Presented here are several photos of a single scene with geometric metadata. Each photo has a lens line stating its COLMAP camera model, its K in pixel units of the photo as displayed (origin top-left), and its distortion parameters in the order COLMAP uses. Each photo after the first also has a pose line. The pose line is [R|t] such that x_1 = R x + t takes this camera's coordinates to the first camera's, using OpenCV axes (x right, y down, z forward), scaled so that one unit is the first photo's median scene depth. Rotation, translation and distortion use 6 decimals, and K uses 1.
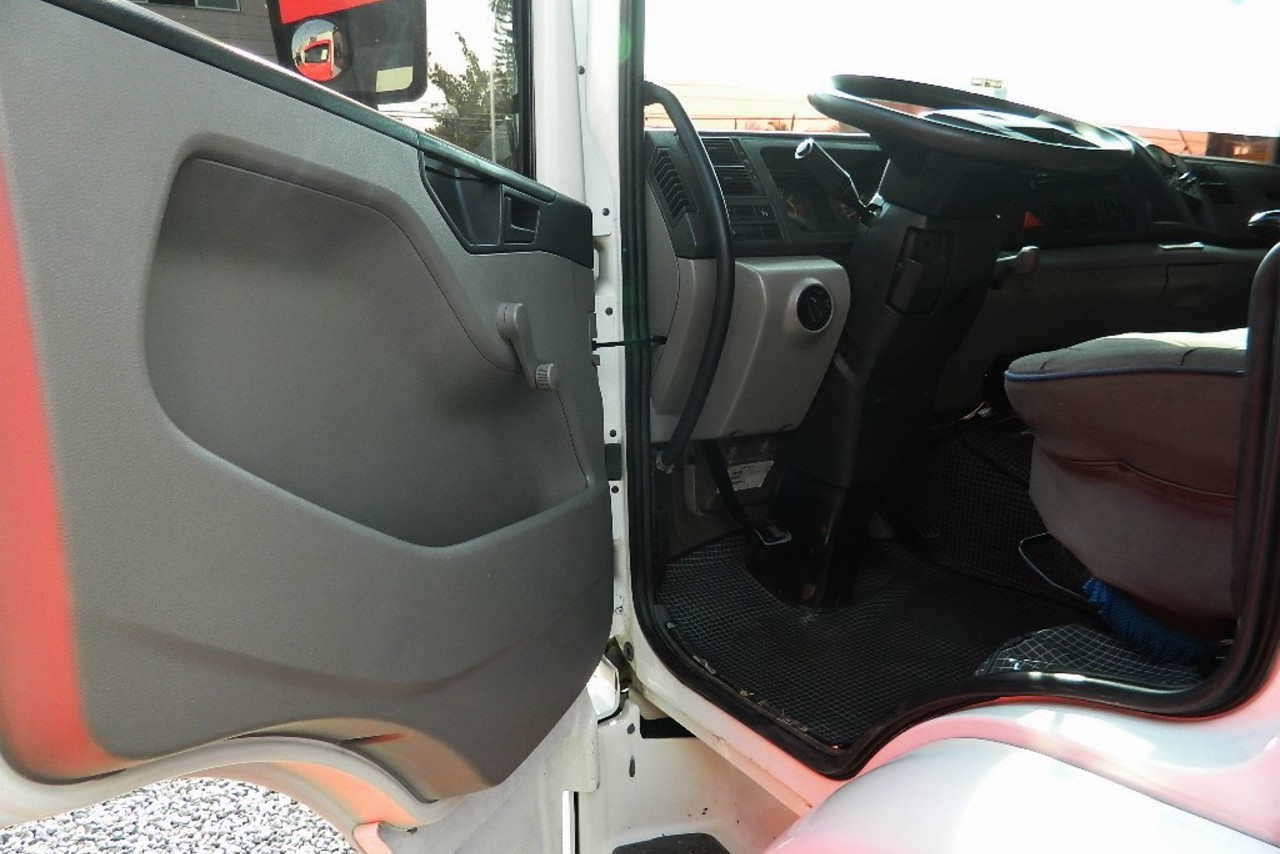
lens RADIAL K [[941.1, 0, 638.0], [0, 941.1, 418.5], [0, 0, 1]] dist [0.000777, 0.000652]
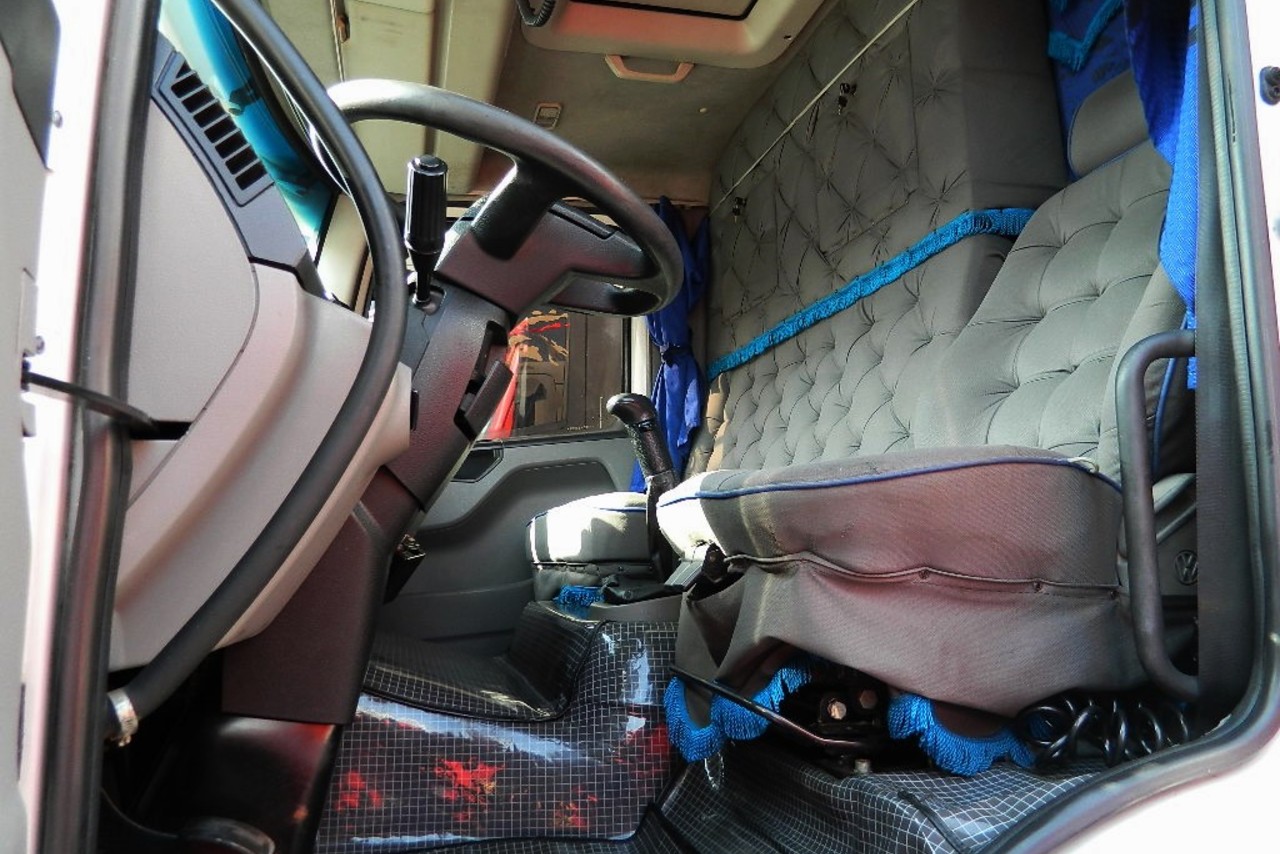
lens RADIAL K [[941.1, 0, 638.0], [0, 941.1, 418.5], [0, 0, 1]] dist [0.000777, 0.000652]
pose [[0.326155, 0.135560, 0.935546, -0.380578], [0.128534, 0.974114, -0.185958, 0.030422], [-0.936537, 0.180901, 0.300288, 0.740392]]
